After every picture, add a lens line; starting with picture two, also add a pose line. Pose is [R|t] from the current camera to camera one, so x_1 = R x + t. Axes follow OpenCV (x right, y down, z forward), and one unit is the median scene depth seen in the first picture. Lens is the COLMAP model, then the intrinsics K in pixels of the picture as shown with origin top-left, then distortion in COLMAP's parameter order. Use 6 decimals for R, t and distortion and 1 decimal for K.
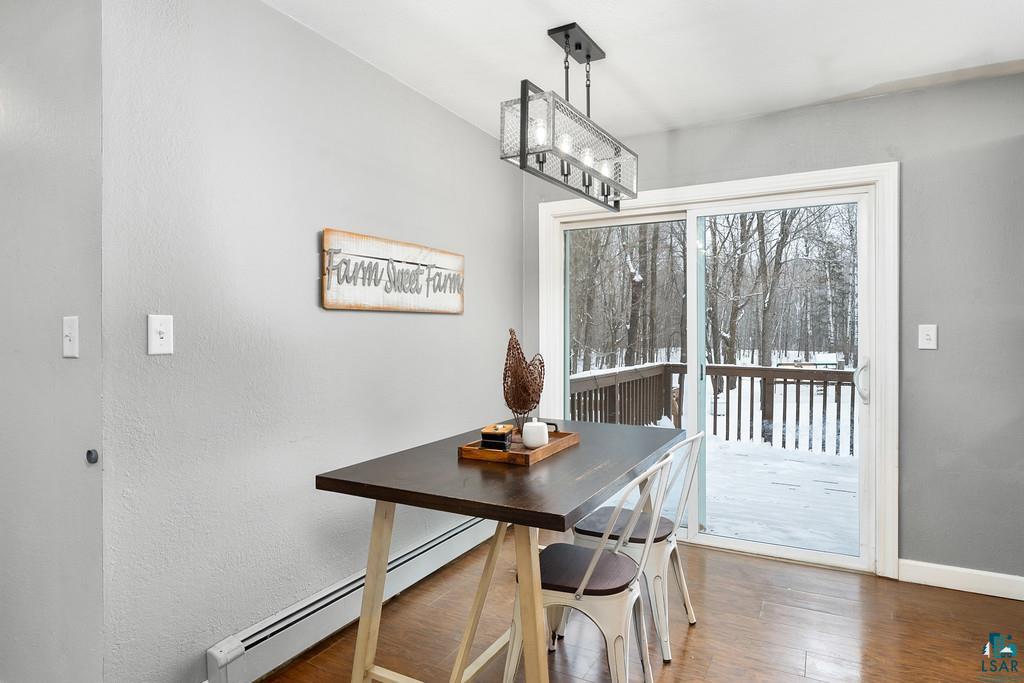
lens RADIAL K [[592.2, 0, 510.5], [0, 592.2, 332.9], [0, 0, 1]] dist [-0.002219, -0.000225]
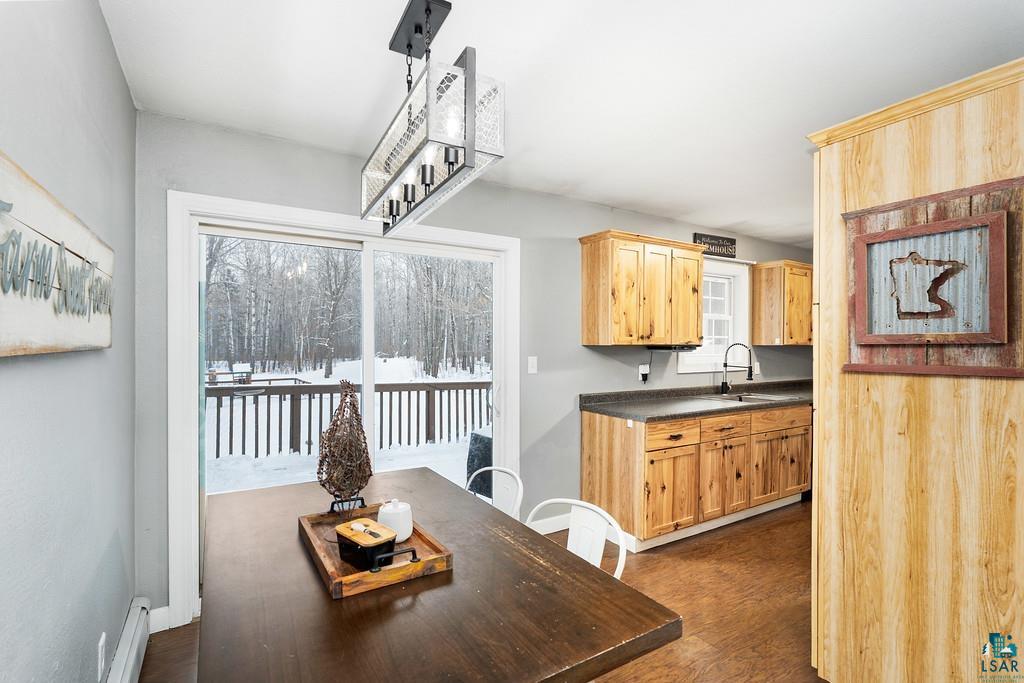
lens RADIAL K [[475.2, 0, 511.9], [0, 475.2, 348.8], [0, 0, 1]] dist [-0.001092, 0.000219]
pose [[0.494171, -0.005517, 0.869347, -0.347478], [-0.002501, 0.999967, 0.007768, -0.043864], [-0.869361, -0.006012, 0.494141, 0.495717]]
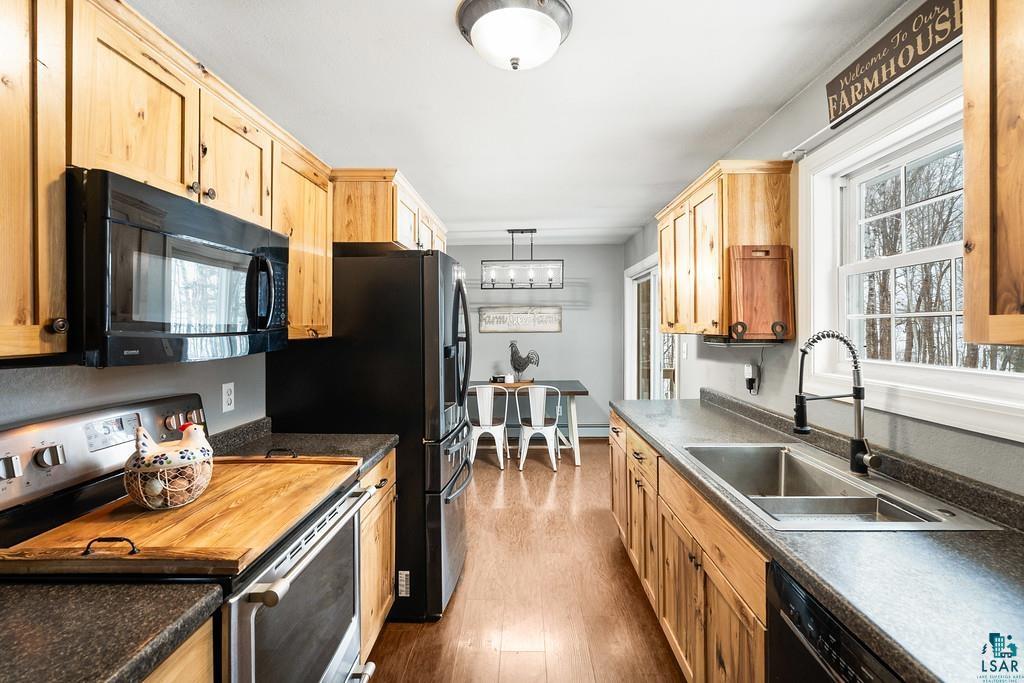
lens RADIAL K [[468.4, 0, 513.6], [0, 468.4, 327.1], [0, 0, 1]] dist [-0.001900, 0.000972]
pose [[0.456477, -0.001539, -0.889734, 1.692203], [0.003188, 0.999995, -0.000095, -0.059817], [0.889729, -0.002793, 0.456480, 0.024325]]
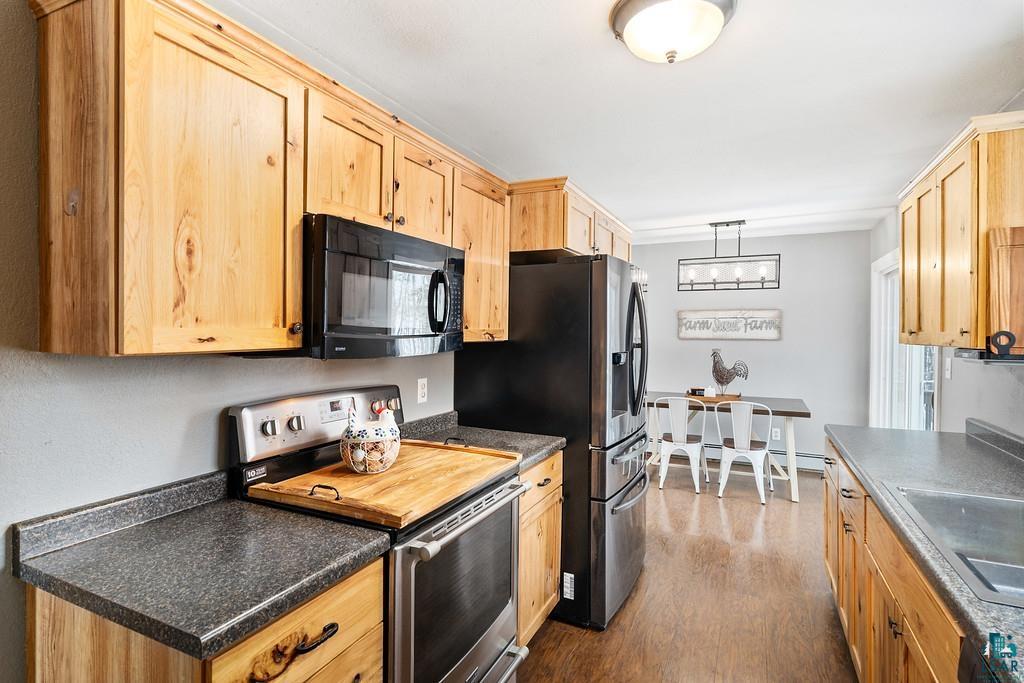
lens RADIAL K [[506.4, 0, 513.0], [0, 506.4, 331.8], [0, 0, 1]] dist [0.001711, 0.000069]
pose [[0.047552, 0.001800, -0.998867, 1.767294], [-0.010081, 0.999948, 0.001322, -0.061461], [0.998818, 0.010006, 0.047567, 0.082454]]
